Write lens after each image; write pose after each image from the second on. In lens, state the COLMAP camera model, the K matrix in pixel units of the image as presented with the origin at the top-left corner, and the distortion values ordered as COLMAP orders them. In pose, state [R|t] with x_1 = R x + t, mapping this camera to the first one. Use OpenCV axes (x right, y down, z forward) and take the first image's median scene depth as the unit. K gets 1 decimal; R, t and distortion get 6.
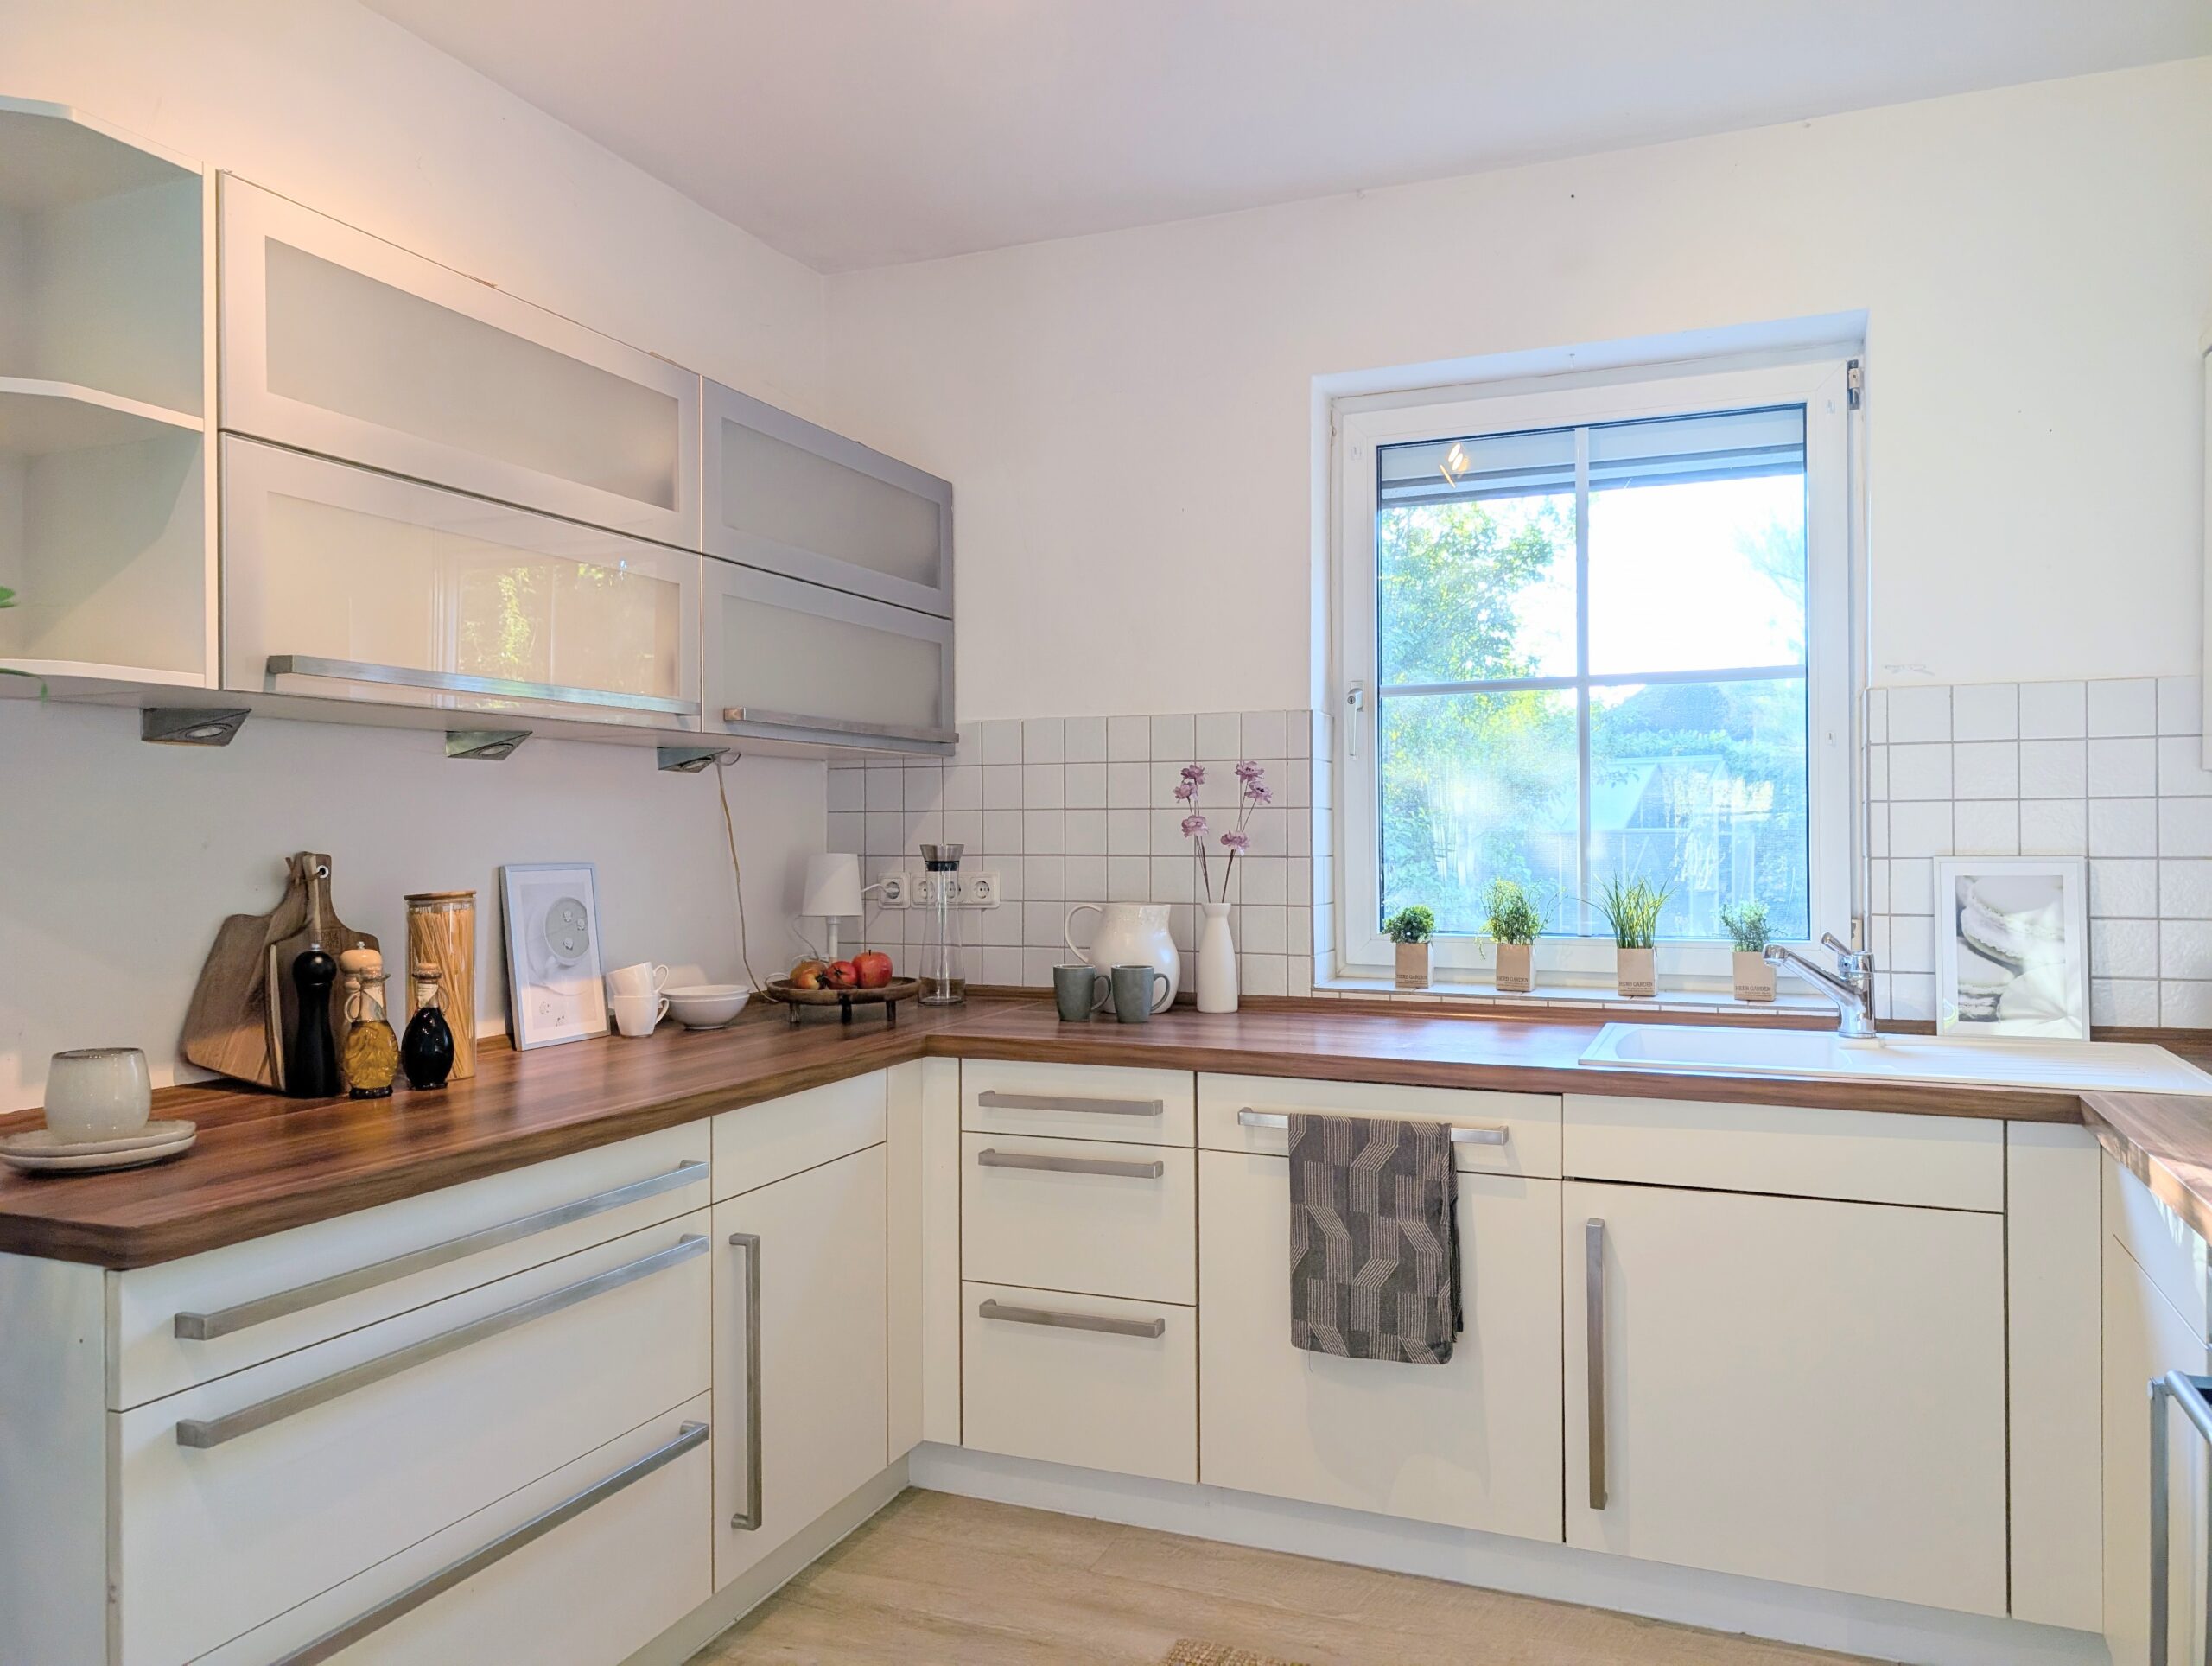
lens RADIAL K [[1575.8, 0, 1108.3], [0, 1575.8, 834.0], [0, 0, 1]] dist [0.009833, -0.006479]
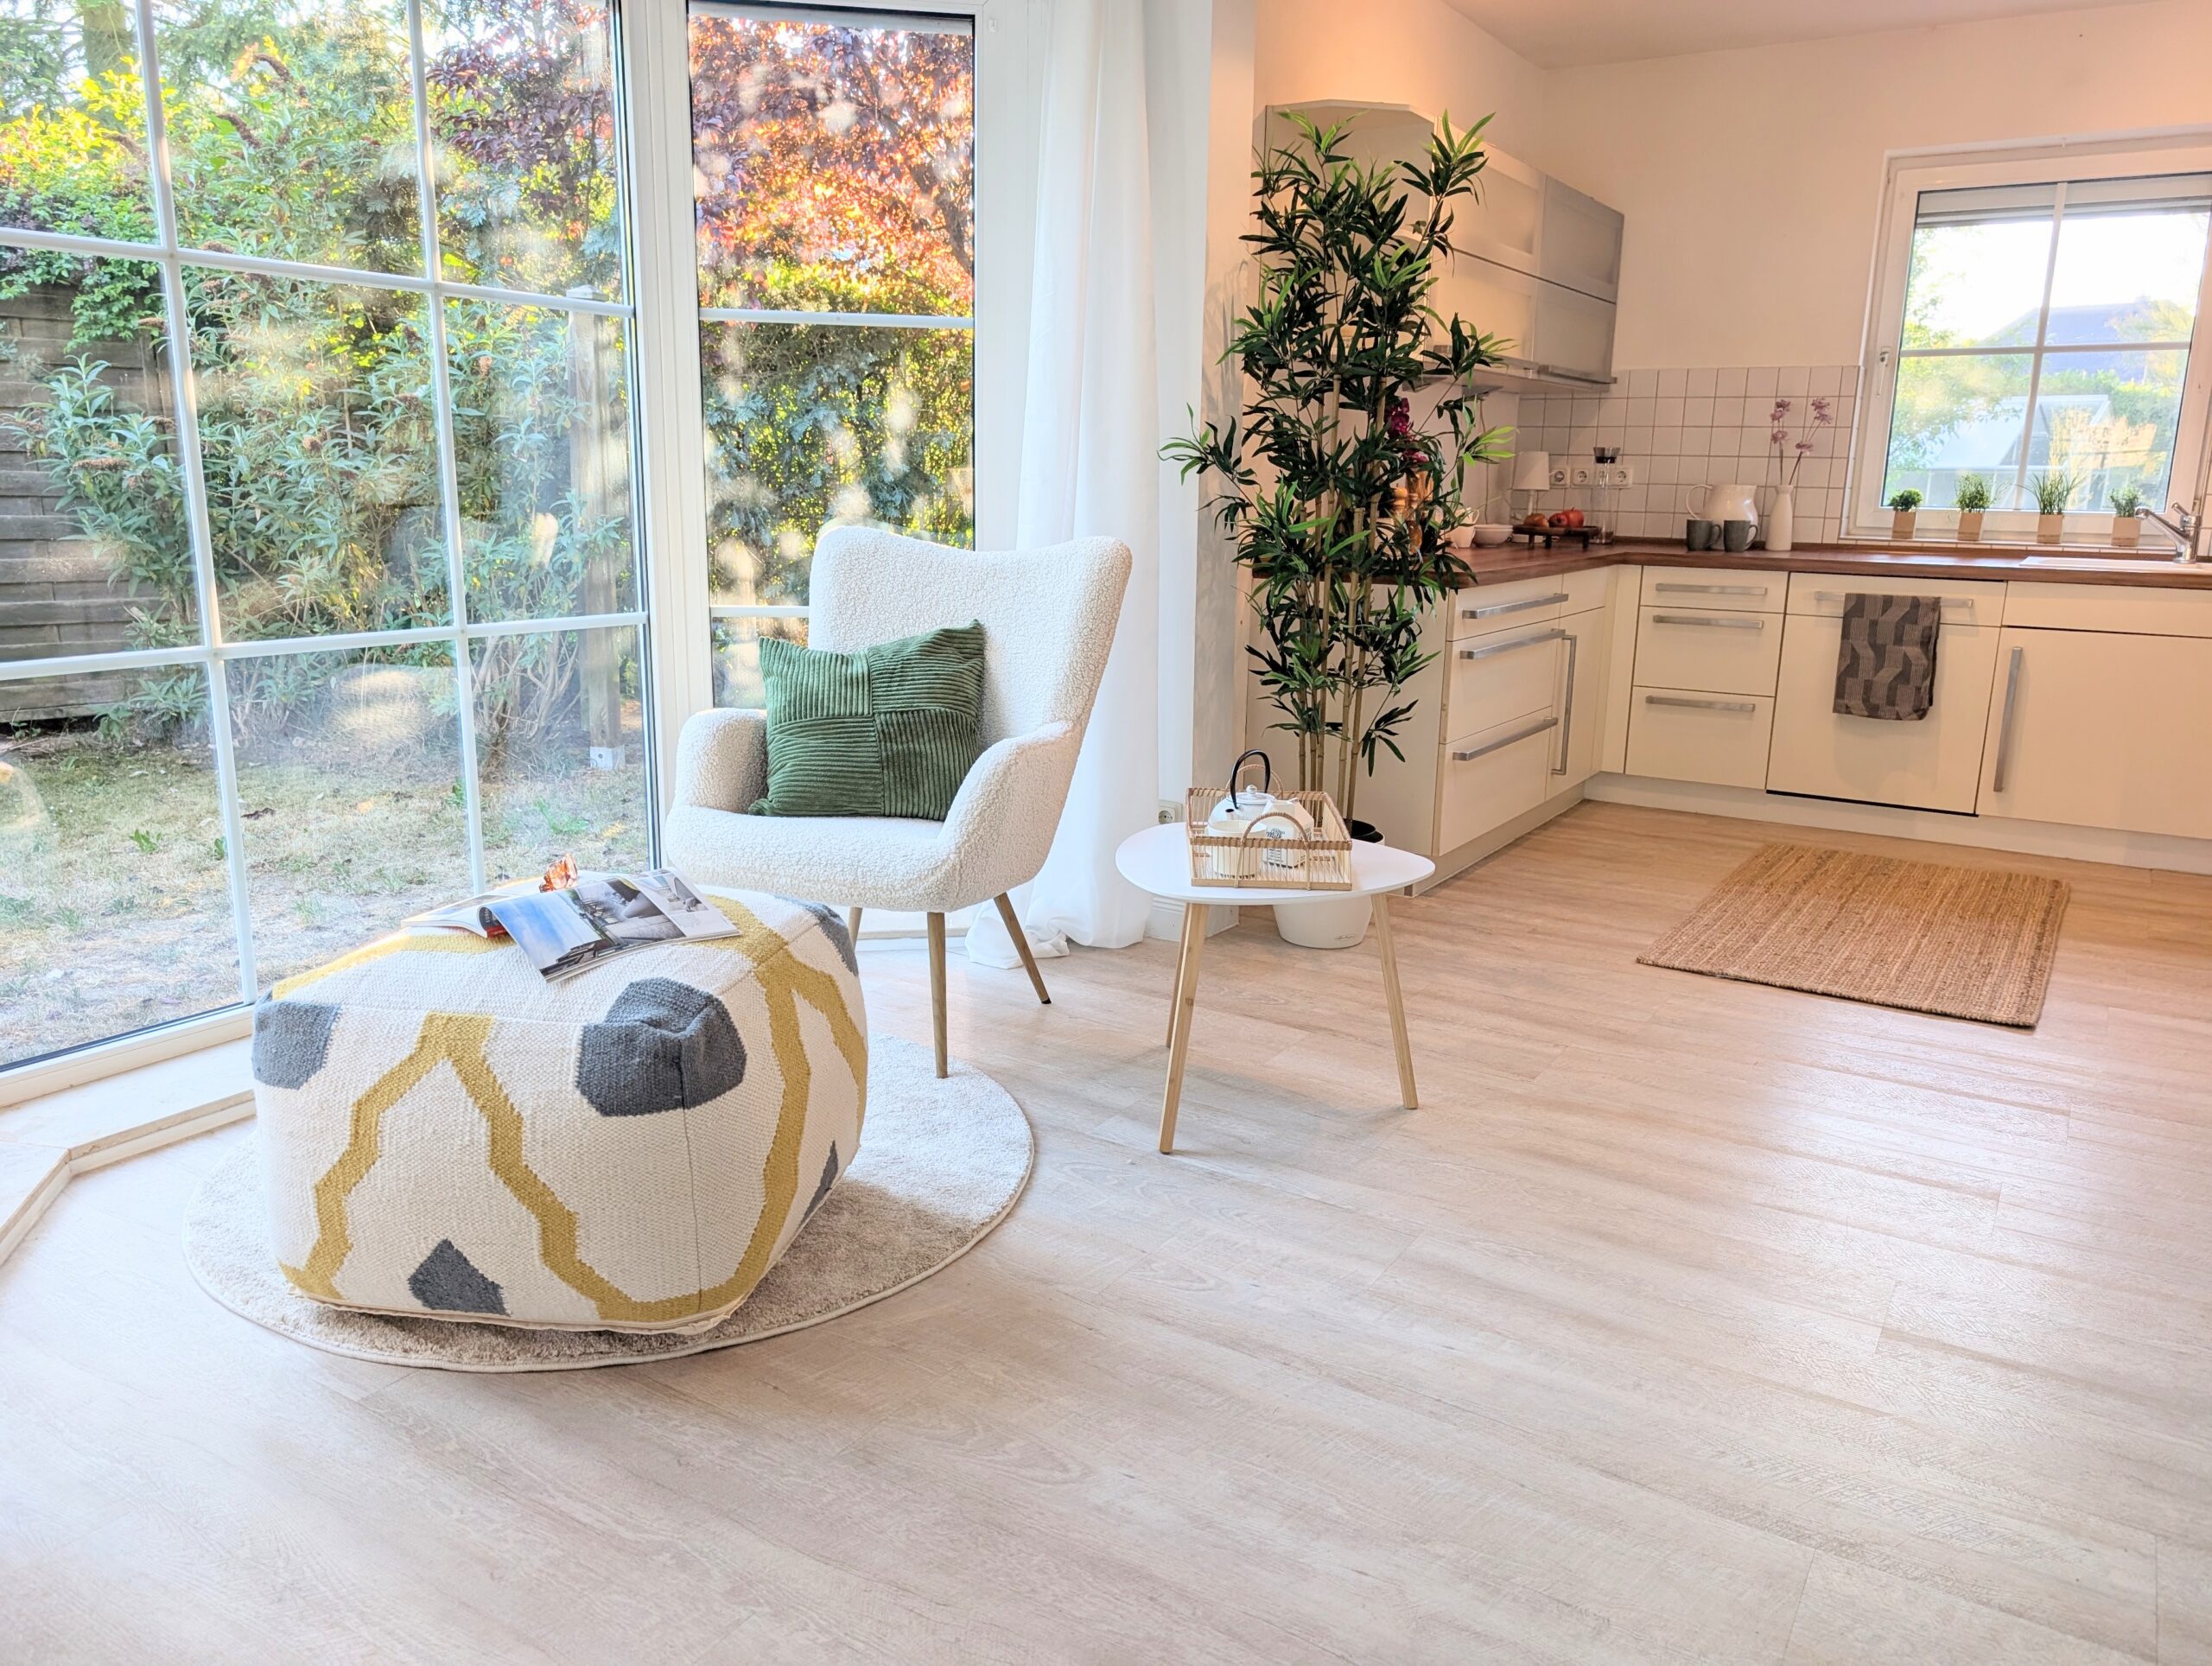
lens RADIAL K [[1575.8, 0, 1102.7], [0, 1575.8, 830.1], [0, 0, 1]] dist [0.009833, -0.006479]
pose [[0.984618, 0.058227, -0.164736, -0.388920], [-0.019932, 0.974114, 0.225175, 0.041740], [0.173583, -0.218428, 0.960291, -0.925940]]
